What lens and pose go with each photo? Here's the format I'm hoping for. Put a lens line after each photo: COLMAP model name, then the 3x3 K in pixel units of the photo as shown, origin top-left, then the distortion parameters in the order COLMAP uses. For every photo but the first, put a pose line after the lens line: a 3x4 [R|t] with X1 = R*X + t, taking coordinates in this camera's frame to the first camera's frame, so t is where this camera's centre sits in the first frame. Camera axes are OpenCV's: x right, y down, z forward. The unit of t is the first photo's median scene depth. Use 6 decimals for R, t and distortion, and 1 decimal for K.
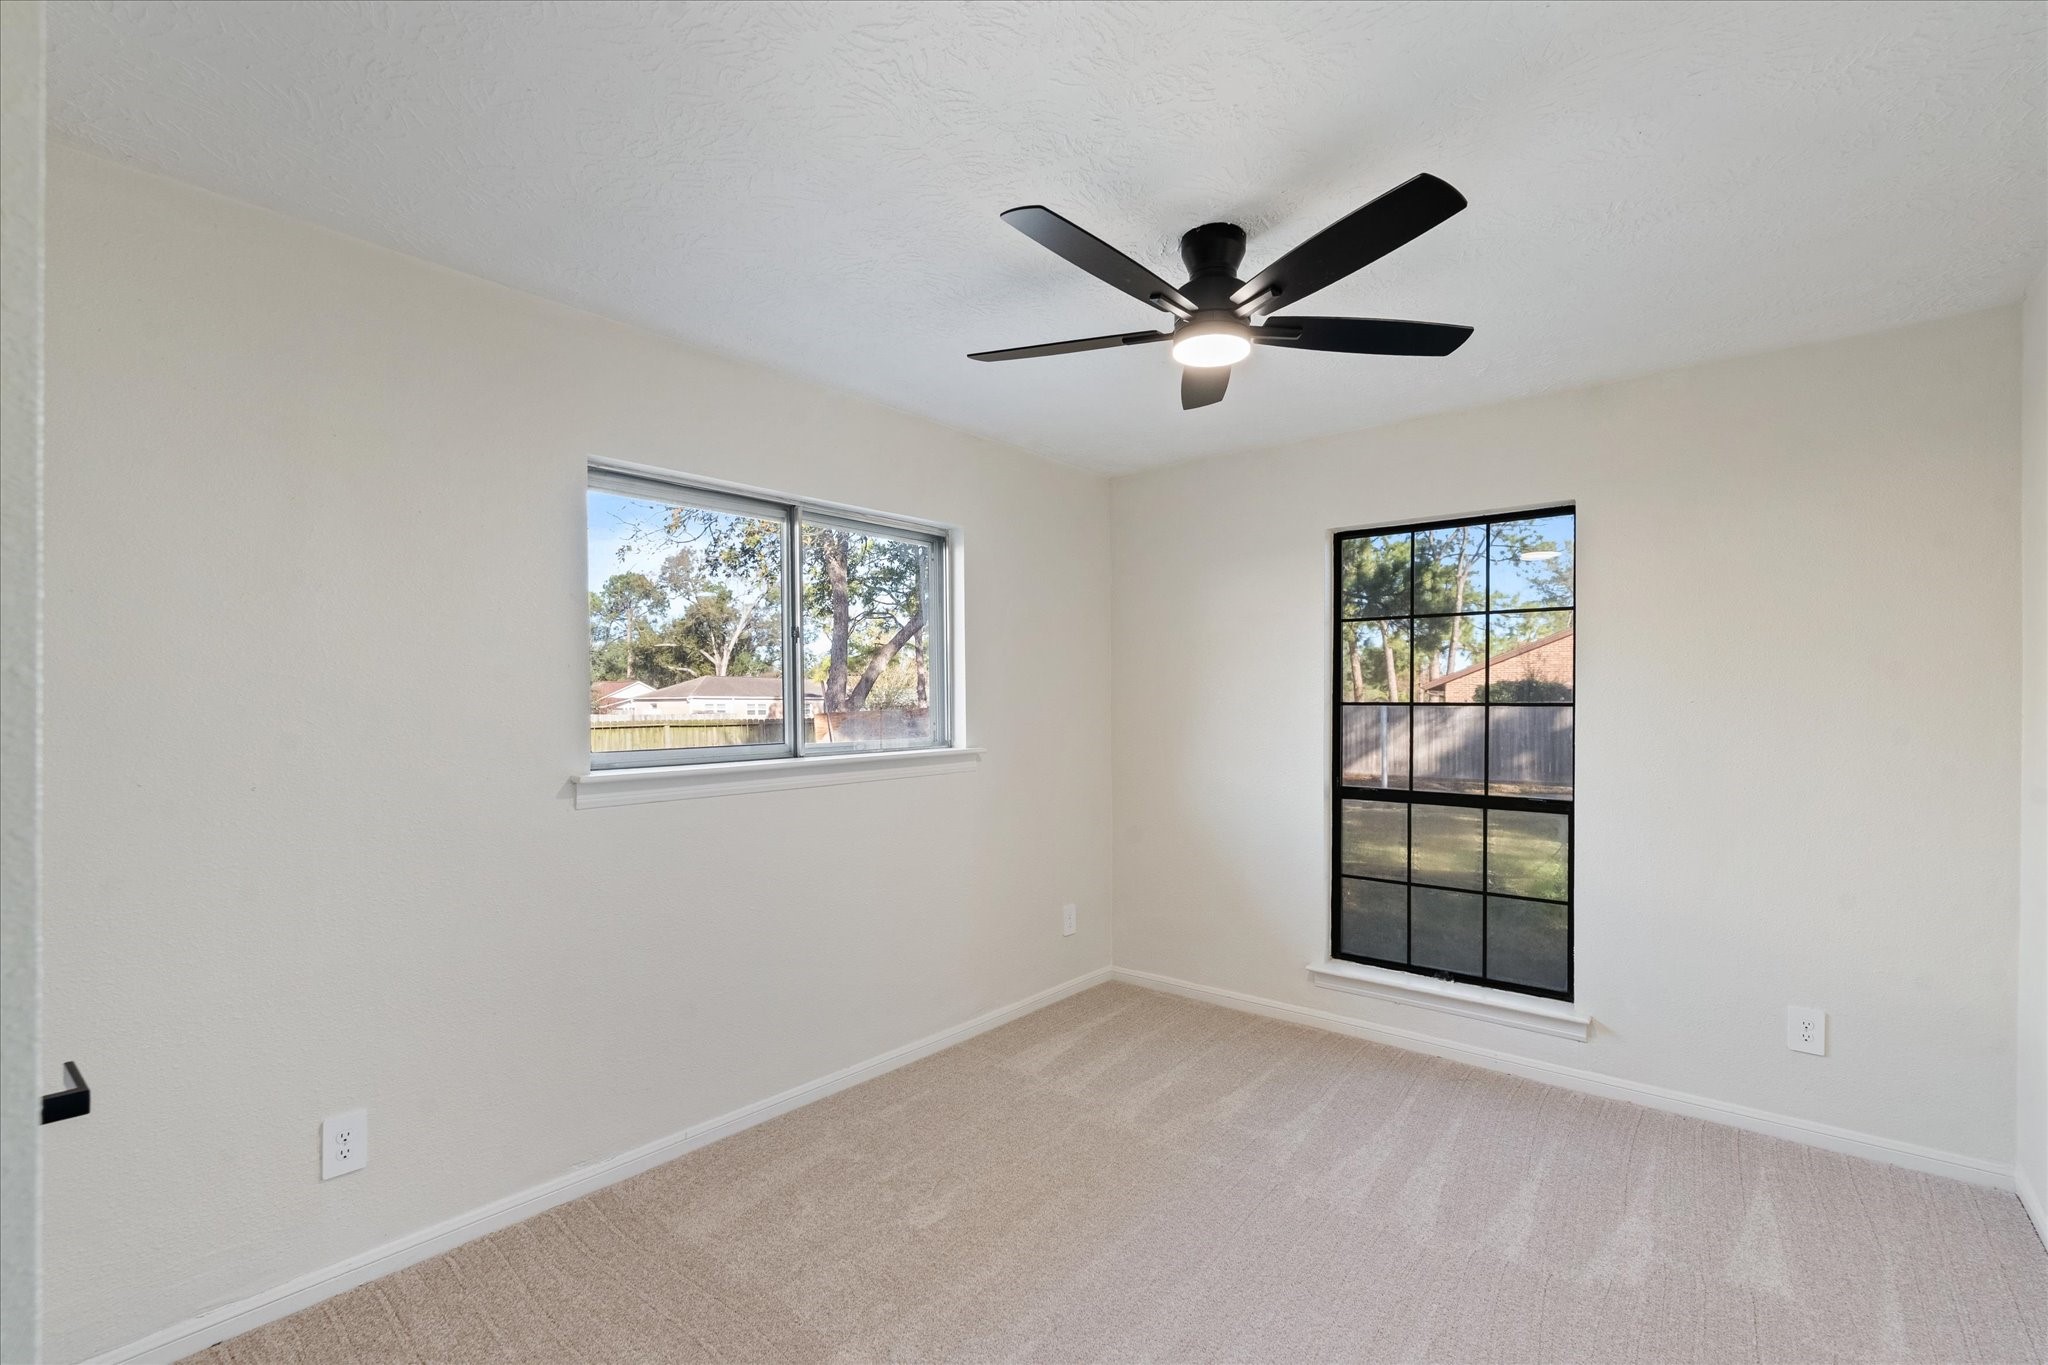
lens RADIAL K [[902.5, 0, 1027.5], [0, 902.5, 690.3], [0, 0, 1]] dist [-0.001994, 0.000019]
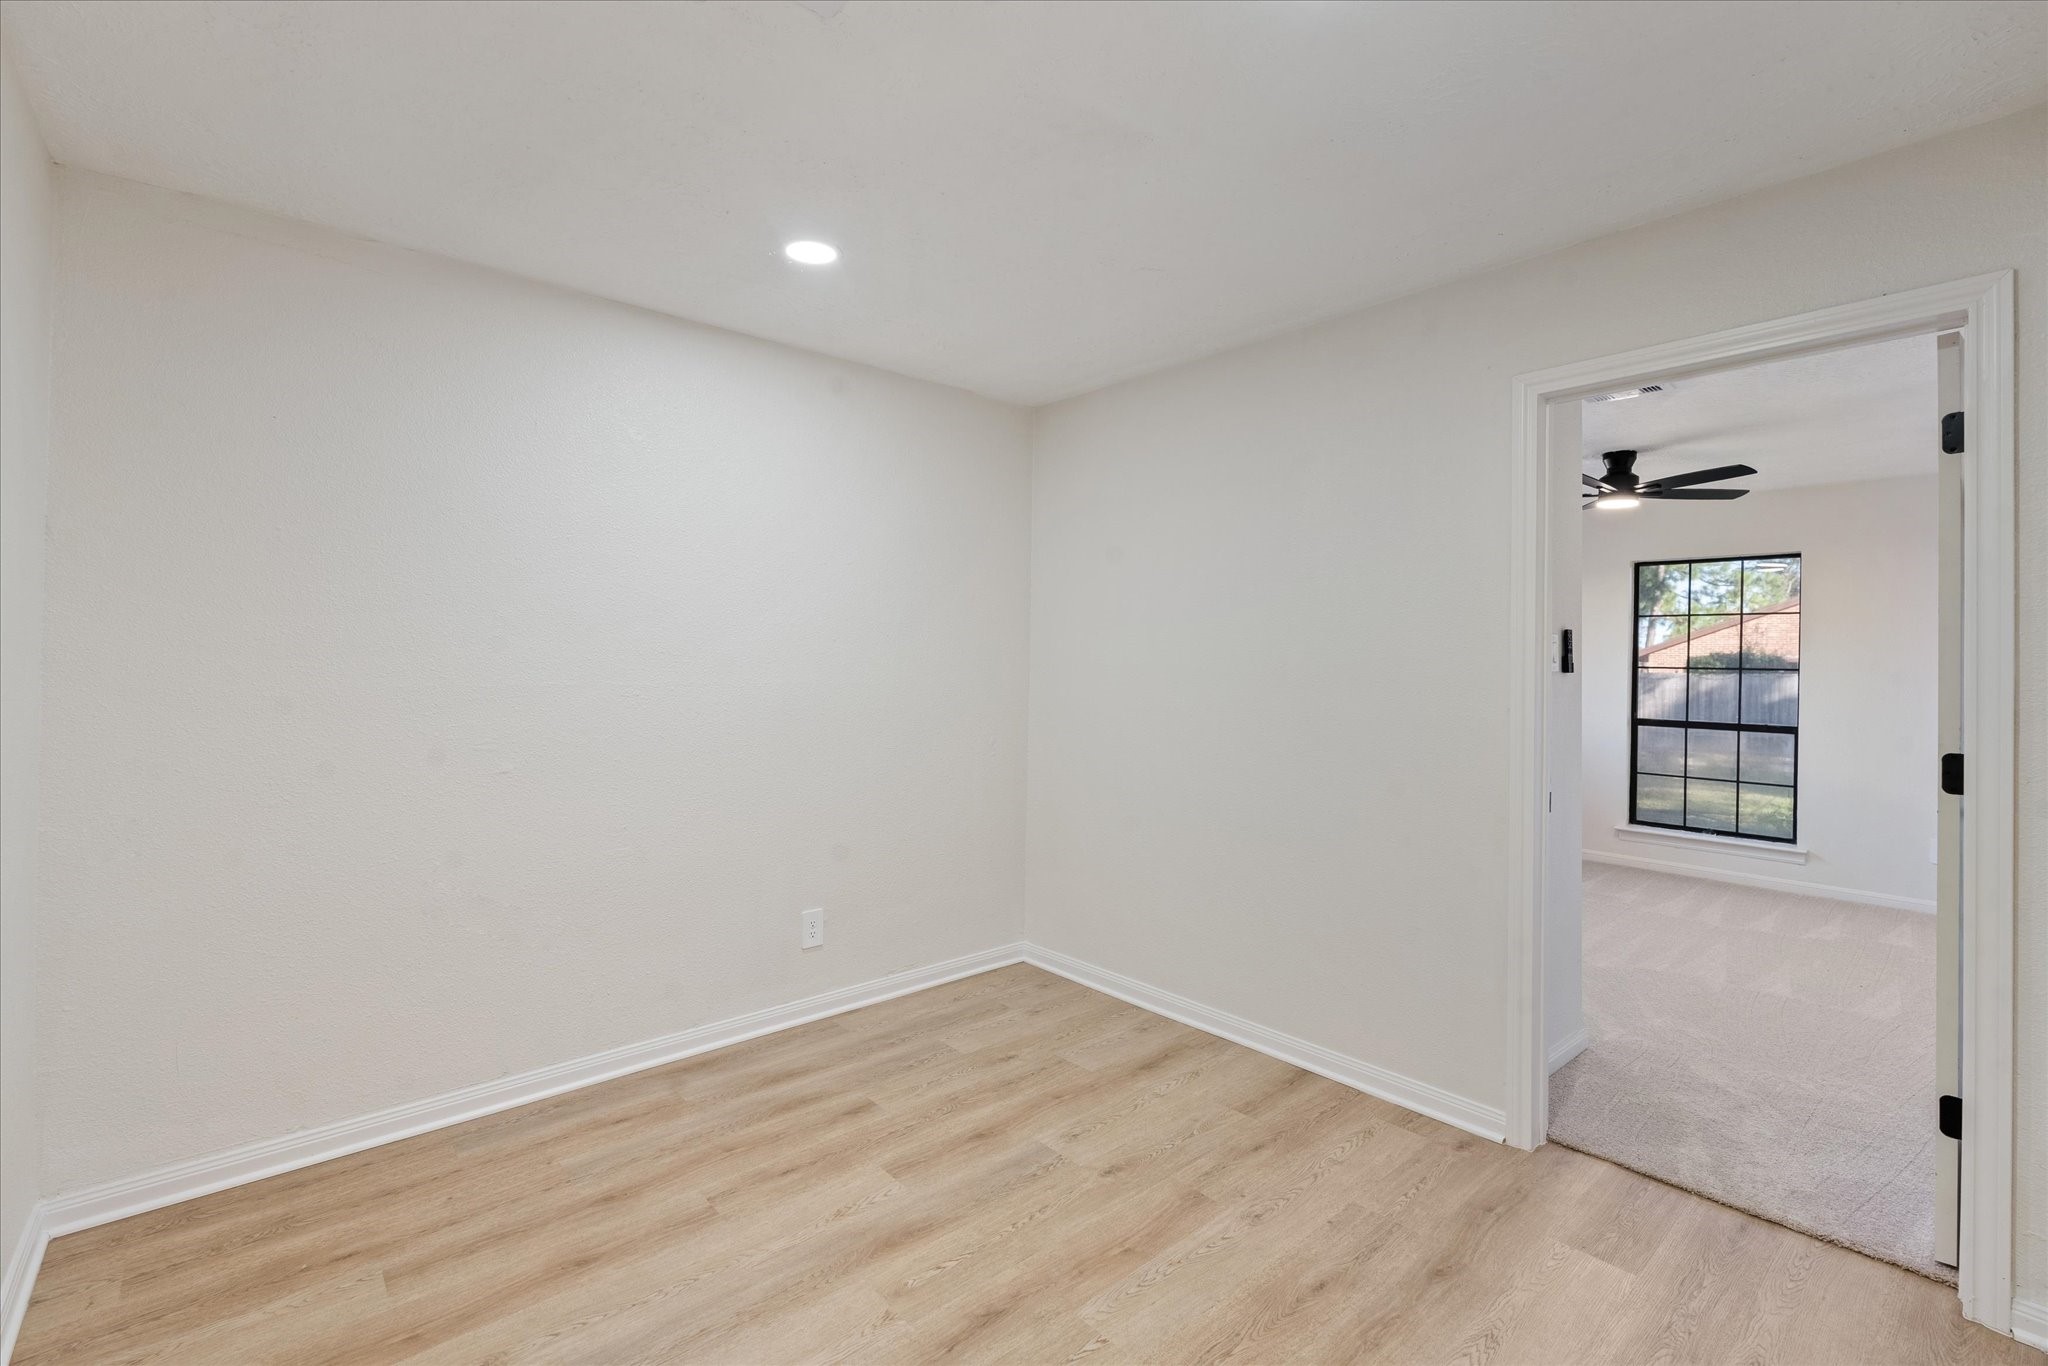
lens RADIAL K [[897.3, 0, 1027.3], [0, 897.3, 663.5], [0, 0, 1]] dist [-0.000695, 0.000013]
pose [[0.986716, 0.008913, -0.162211, -0.499452], [-0.008008, 0.999949, 0.006229, 0.006773], [0.162258, -0.004847, 0.986736, -0.812781]]
